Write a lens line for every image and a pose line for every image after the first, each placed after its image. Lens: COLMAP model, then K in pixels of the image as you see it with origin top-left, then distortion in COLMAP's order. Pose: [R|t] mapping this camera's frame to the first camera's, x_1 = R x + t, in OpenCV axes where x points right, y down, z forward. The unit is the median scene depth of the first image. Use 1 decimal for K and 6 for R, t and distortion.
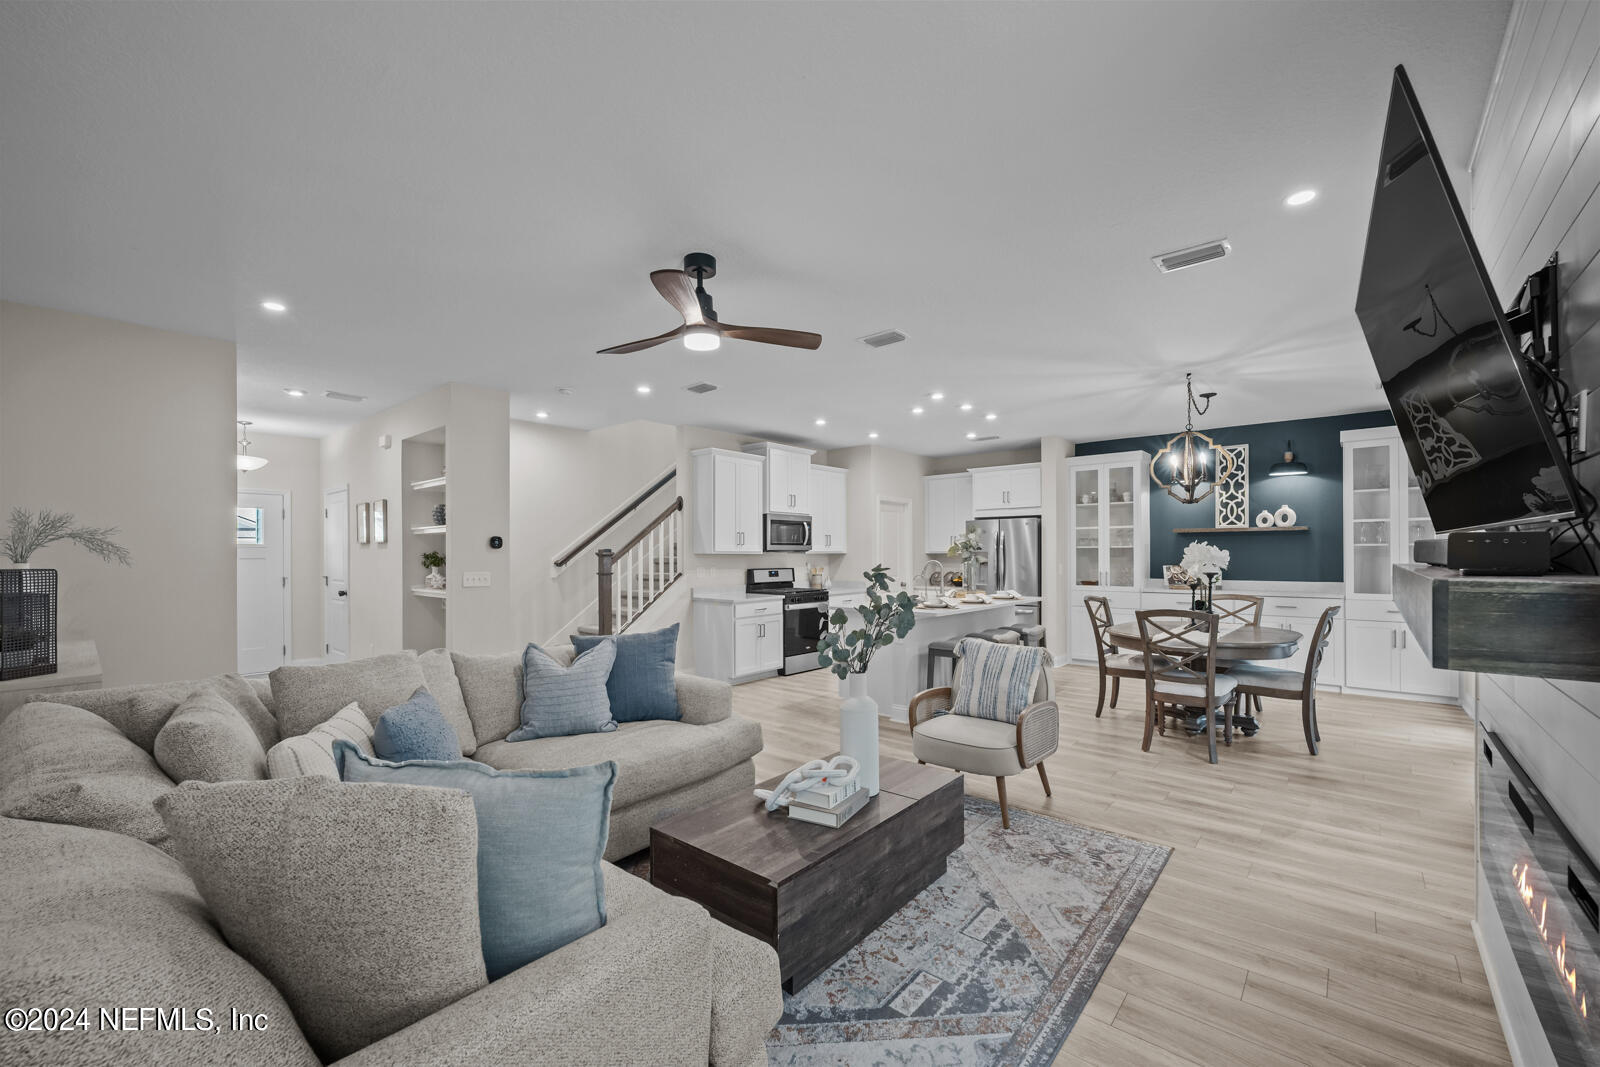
lens RADIAL K [[645.0, 0, 810.1], [0, 645.0, 555.1], [0, 0, 1]] dist [-0.003114, 0.000165]
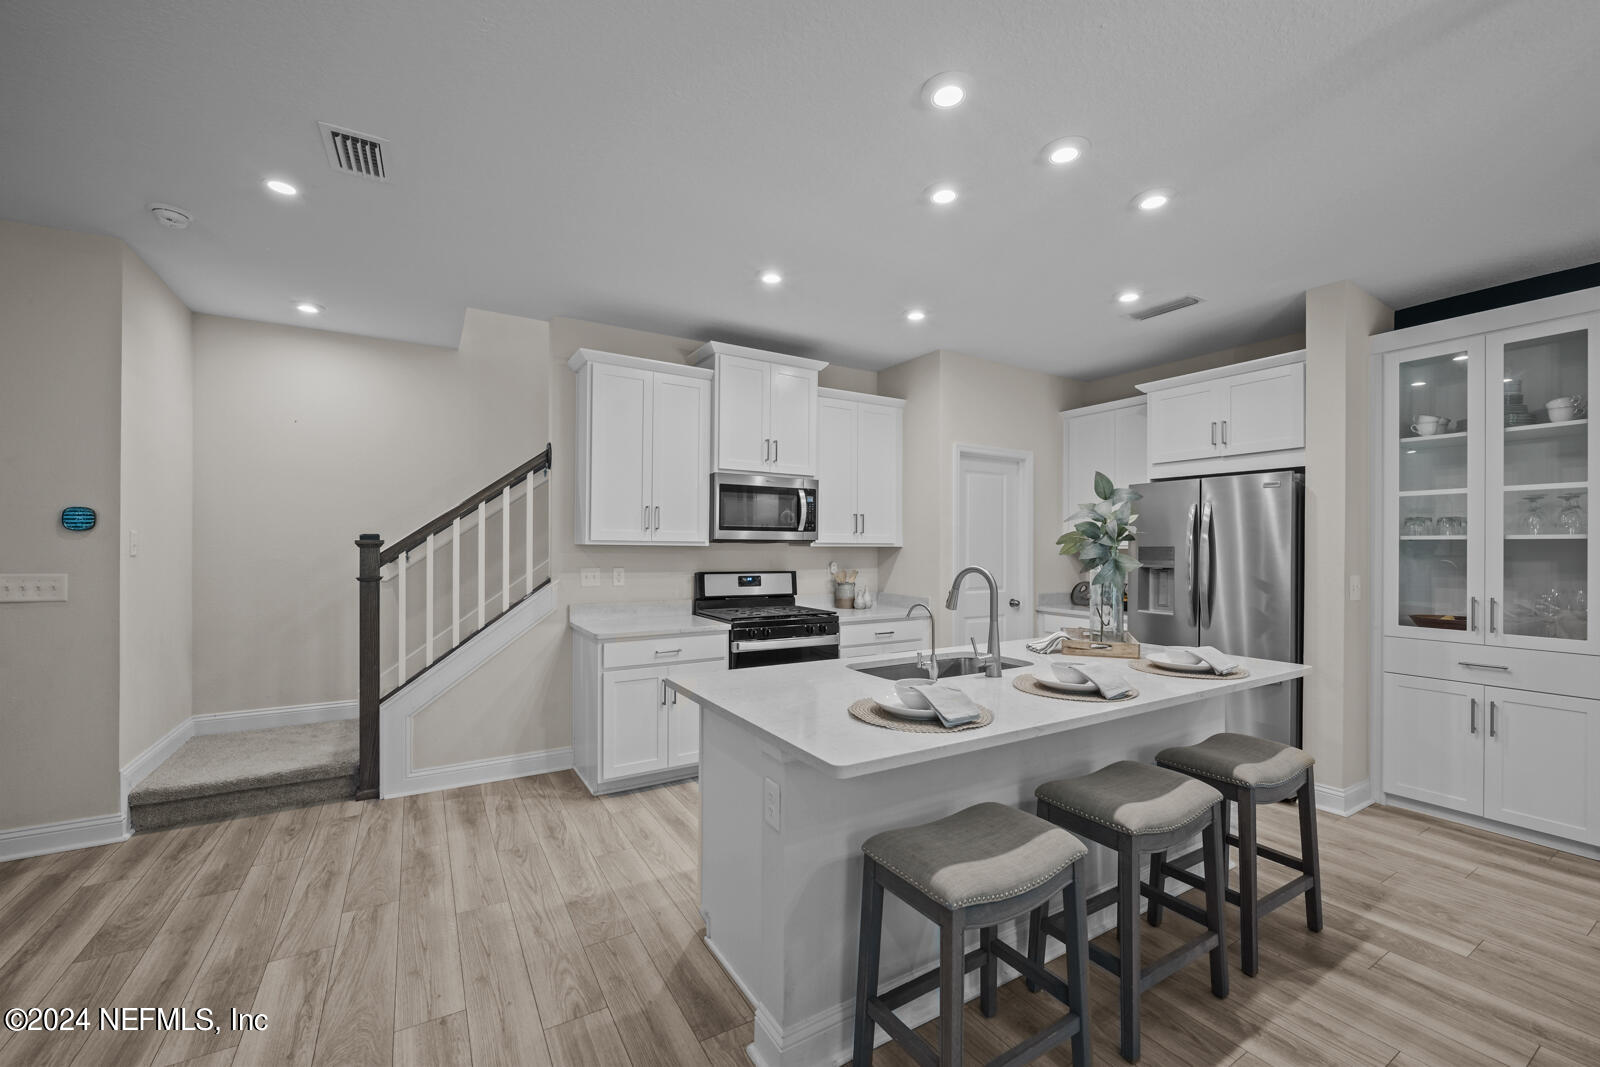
lens RADIAL K [[642.4, 0, 811.4], [0, 642.4, 550.1], [0, 0, 1]] dist [-0.006198, 0.000023]
pose [[0.951857, 0.011239, -0.306336, 0.182981], [-0.010291, 0.999936, 0.004710, -0.001761], [0.306369, -0.001331, 0.951912, 0.511743]]
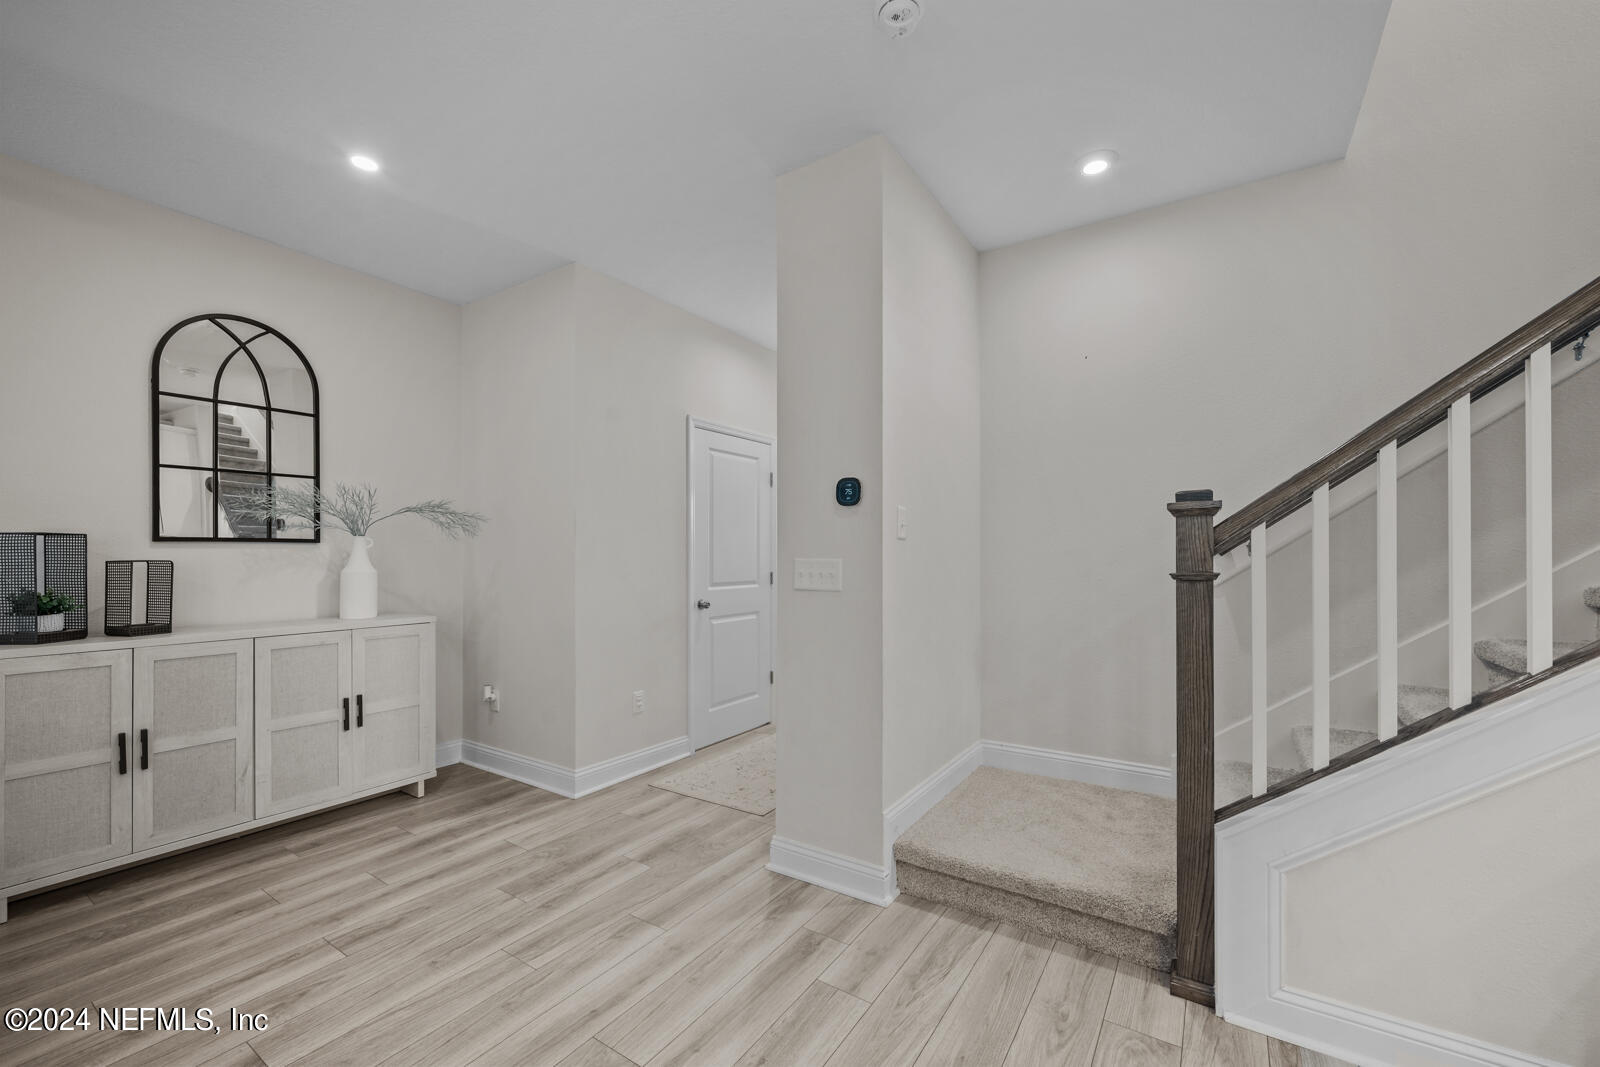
lens RADIAL K [[638.7, 0, 796.7], [0, 638.7, 550.7], [0, 0, 1]] dist [-0.002773, 0.000002]
pose [[0.116730, -0.003907, -0.993156, -0.049201], [-0.002315, 0.999988, -0.004206, 0.016505], [0.993161, 0.002790, 0.116719, 0.683593]]
